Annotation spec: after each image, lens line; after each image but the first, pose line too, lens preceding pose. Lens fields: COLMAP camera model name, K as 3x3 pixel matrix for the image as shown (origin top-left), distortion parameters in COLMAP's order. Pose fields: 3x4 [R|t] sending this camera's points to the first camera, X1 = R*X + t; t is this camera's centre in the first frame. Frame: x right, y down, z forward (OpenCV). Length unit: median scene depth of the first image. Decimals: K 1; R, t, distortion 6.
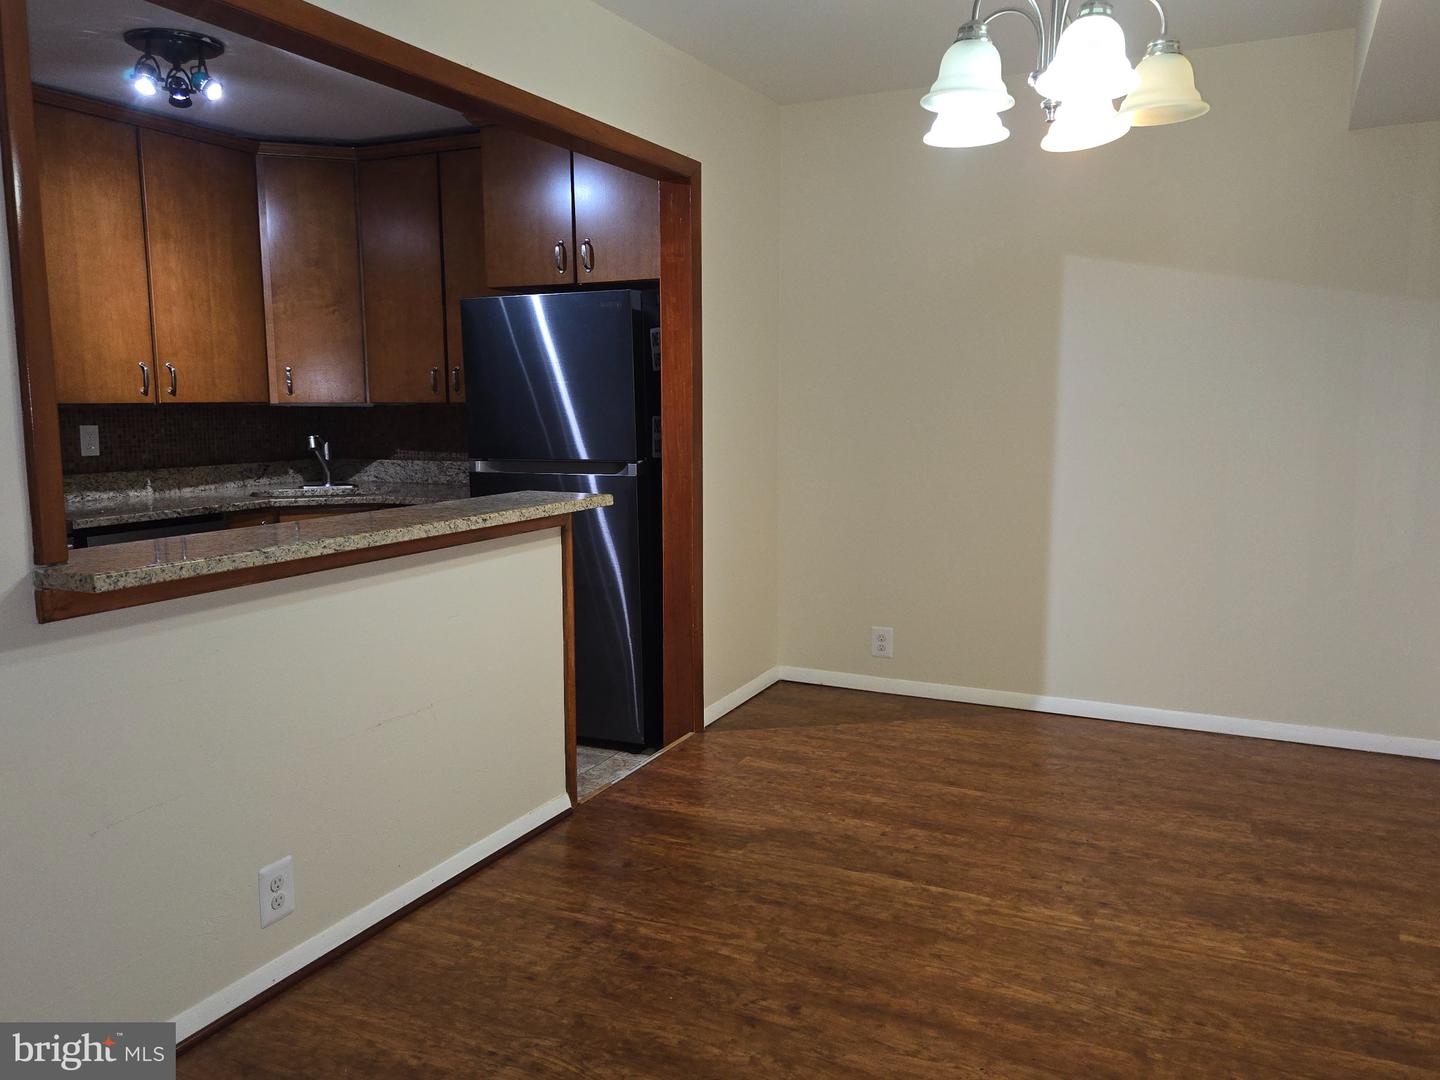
lens RADIAL K [[1122.4, 0, 704.6], [0, 1122.4, 545.8], [0, 0, 1]] dist [0.071682, -0.062355]
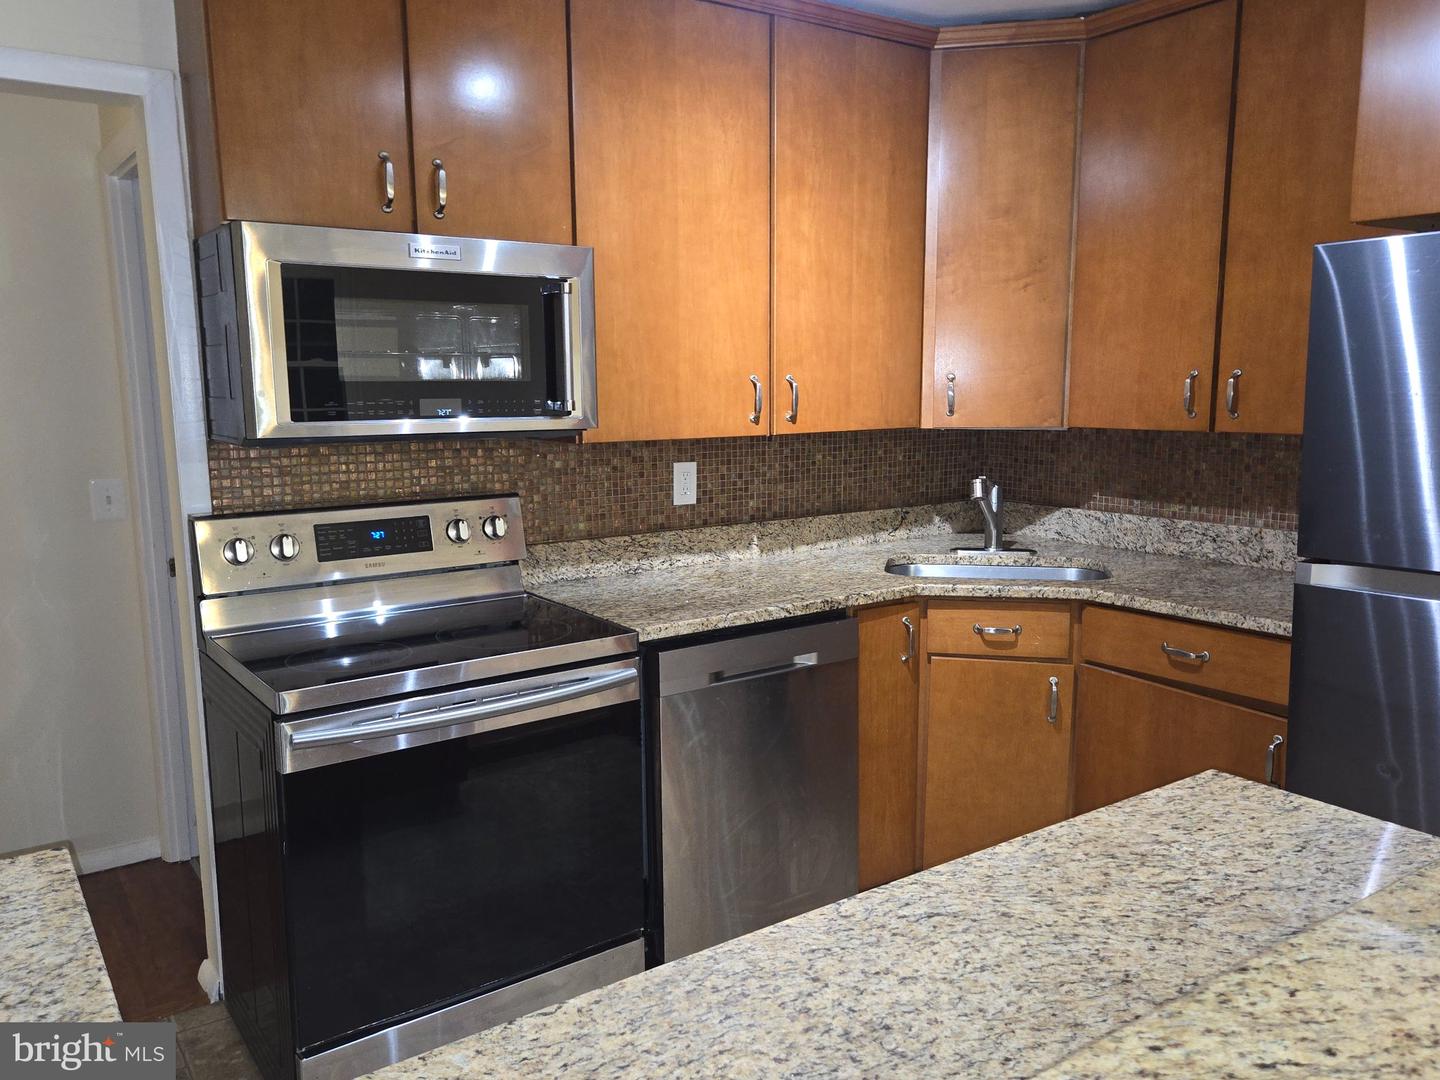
lens RADIAL K [[1122.4, 0, 724.3], [0, 1122.4, 545.2], [0, 0, 1]] dist [0.071682, -0.062355]
pose [[0.878292, 0.067866, -0.473284, -0.189186], [-0.058329, 0.997690, 0.034818, -0.083662], [0.474553, -0.002974, 0.880222, 0.408478]]
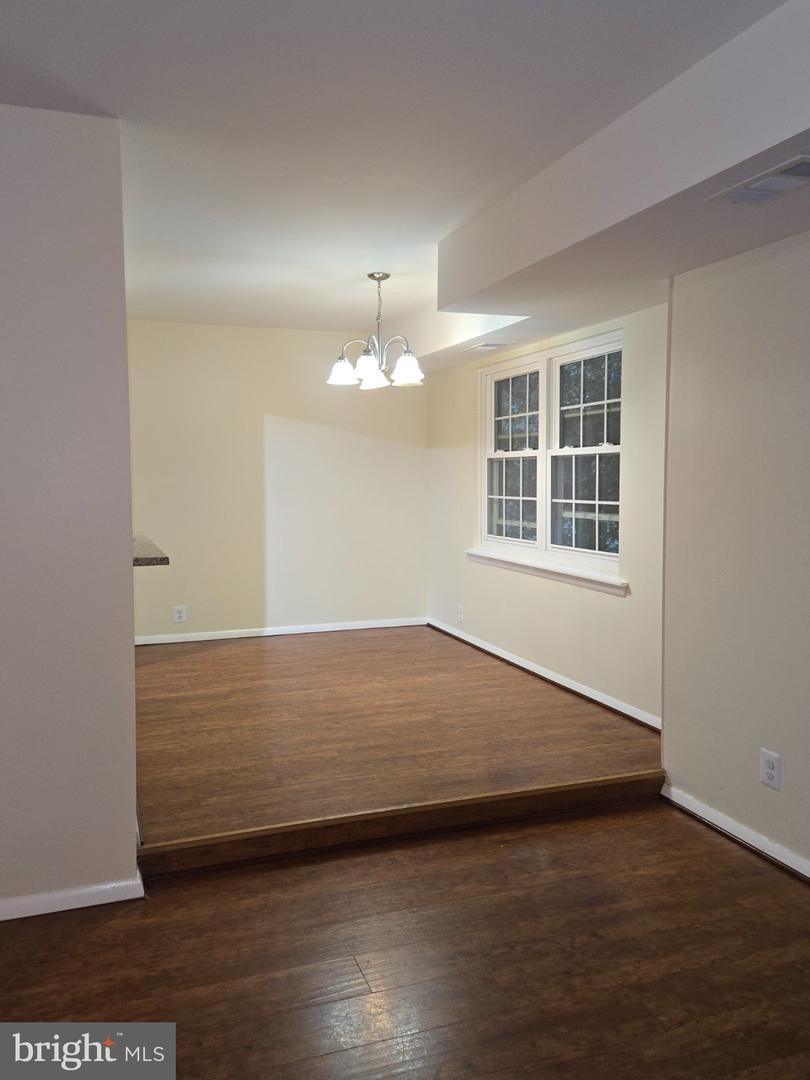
lens RADIAL K [[841.8, 0, 407.5], [0, 841.8, 544.4], [0, 0, 1]] dist [0.071682, -0.062355]
pose [[0.693672, -0.063586, 0.717479, -0.593506], [0.100976, 0.994844, -0.009458, 0.025067], [-0.713178, 0.079008, 0.696516, -0.235658]]
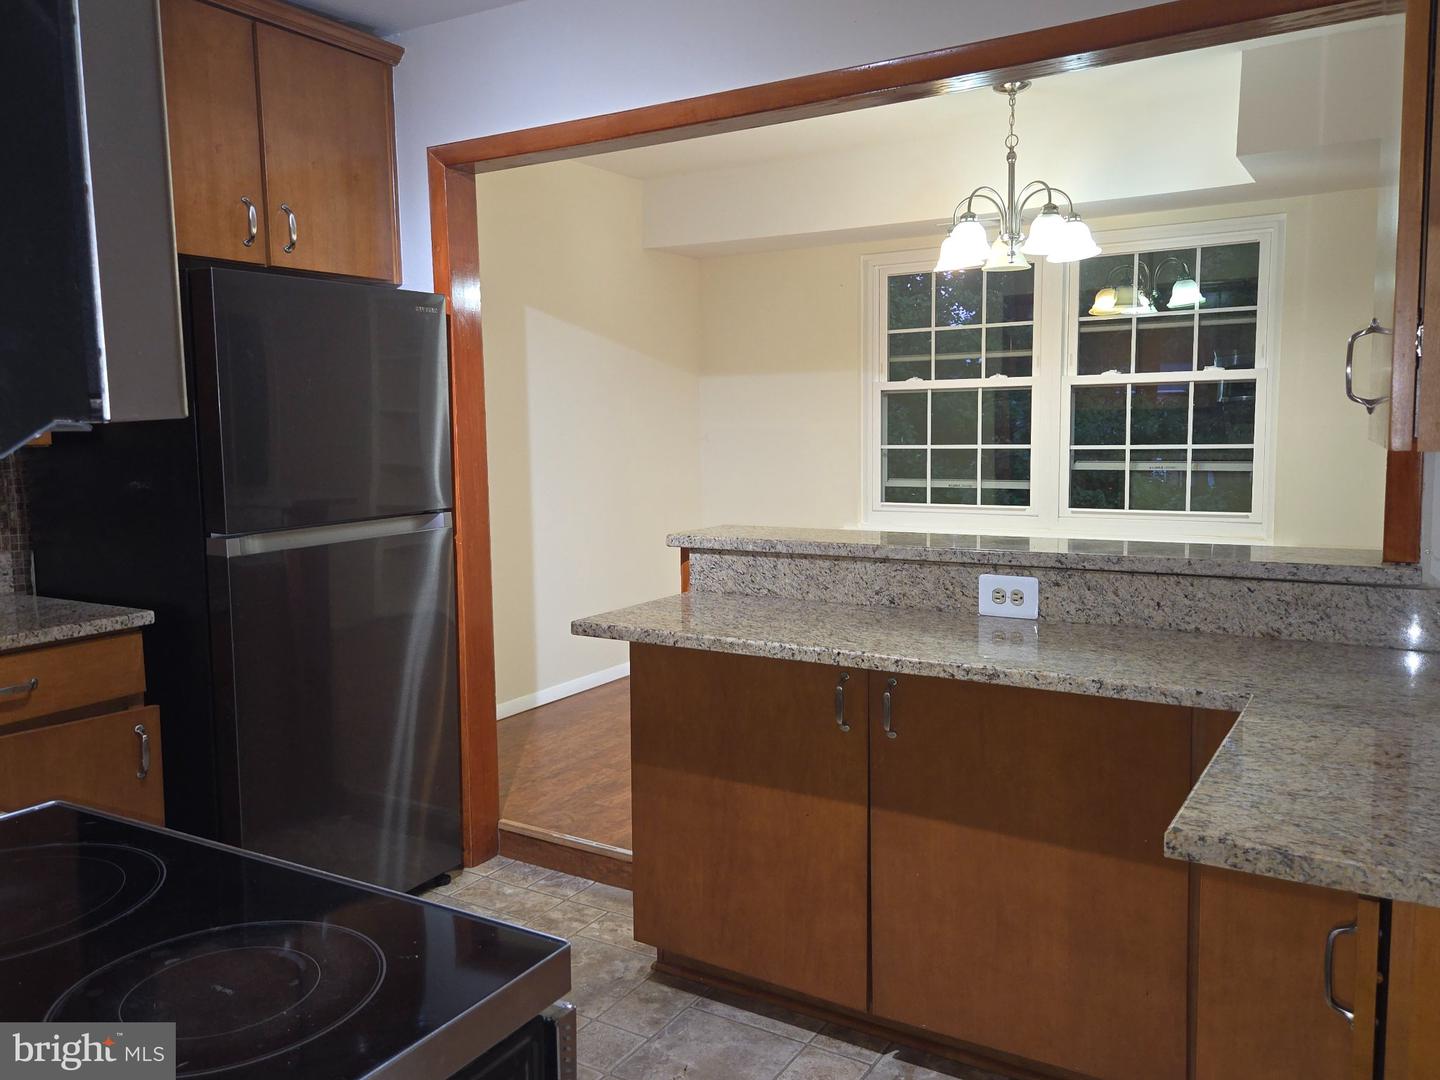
lens RADIAL K [[1122.4, 0, 721.3], [0, 1122.4, 546.4], [0, 0, 1]] dist [0.071682, -0.062355]
pose [[0.112473, -0.109976, 0.987550, -0.770287], [0.146149, 0.984878, 0.093033, -0.087365], [-0.982848, 0.133866, 0.126845, 0.661585]]
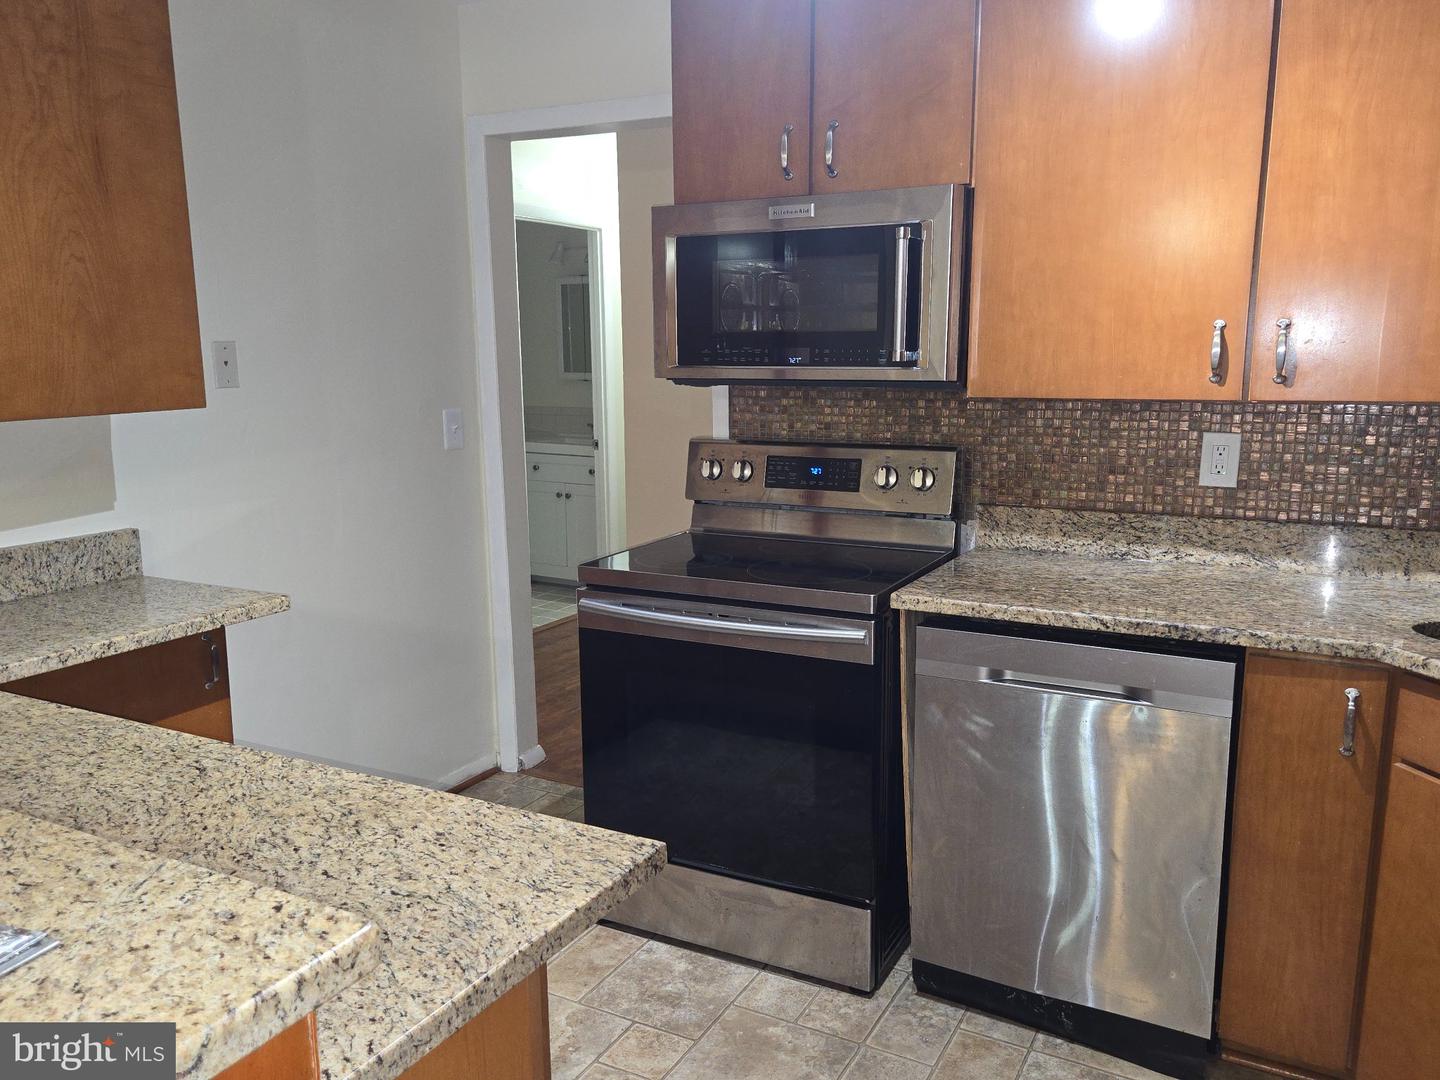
lens RADIAL K [[1122.4, 0, 711.6], [0, 1122.4, 543.6], [0, 0, 1]] dist [0.071682, -0.062355]
pose [[-0.044384, 0.177725, -0.983079, 0.033172], [-0.124690, 0.975368, 0.181961, -0.129416], [0.991203, 0.130656, -0.021131, 0.808933]]
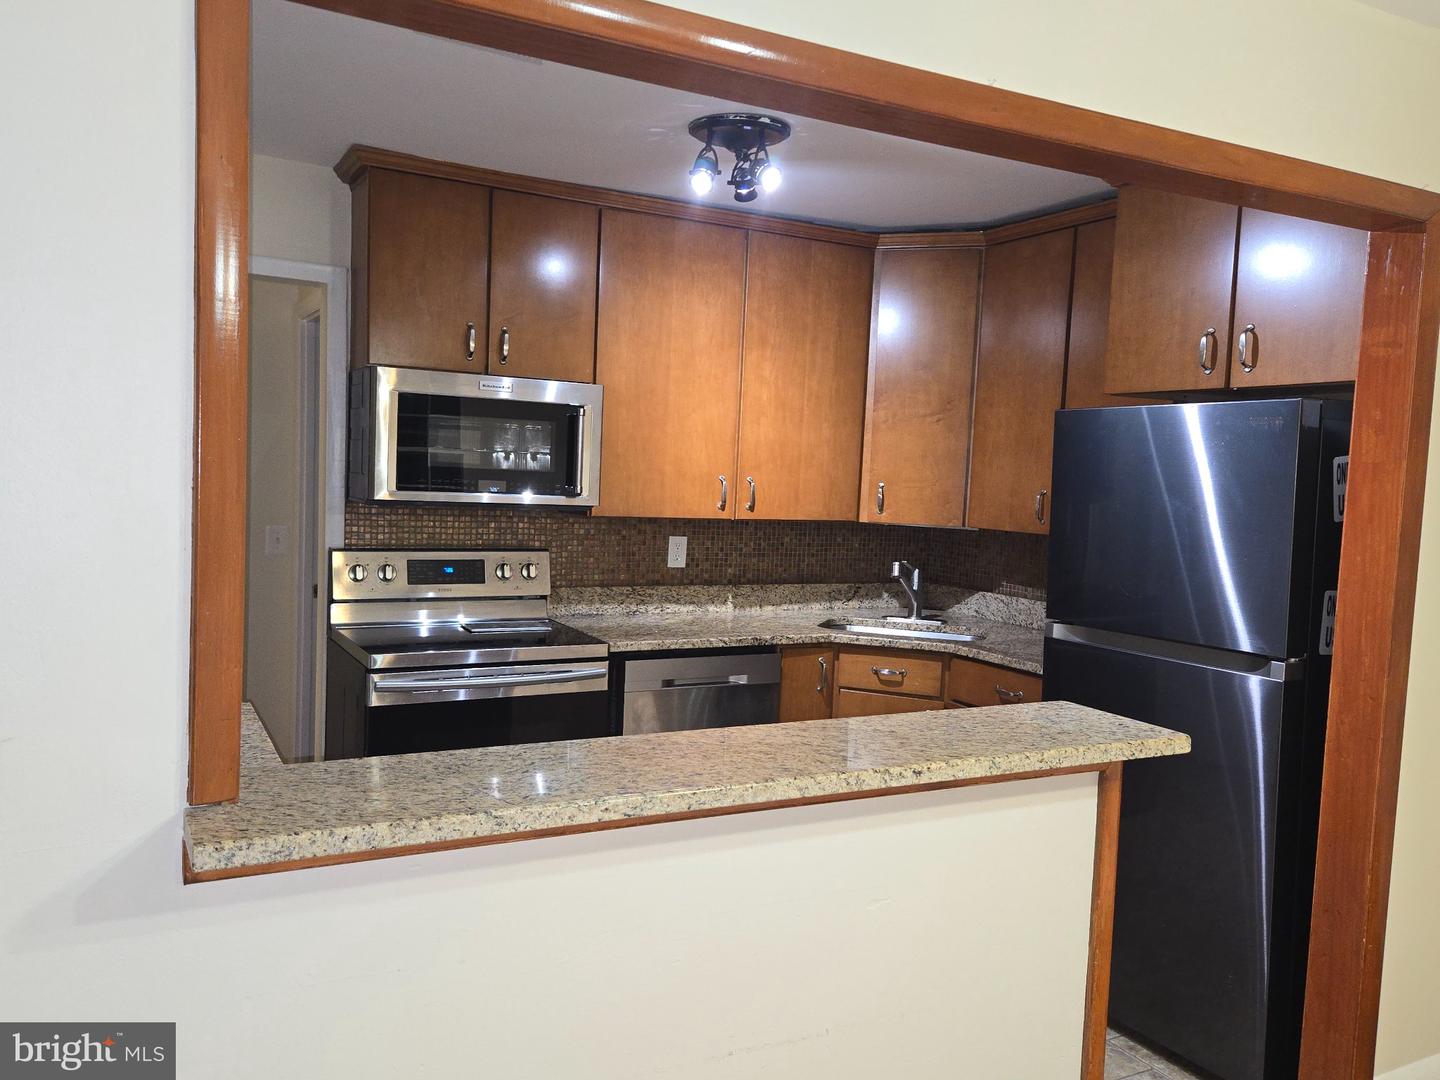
lens RADIAL K [[1122.4, 0, 704.6], [0, 1122.4, 550.8], [0, 0, 1]] dist [0.071682, -0.062355]
pose [[0.809011, 0.080588, -0.582243, 0.041324], [-0.122384, 0.991942, -0.032755, -0.068032], [0.574912, 0.097756, 0.812355, 0.244603]]
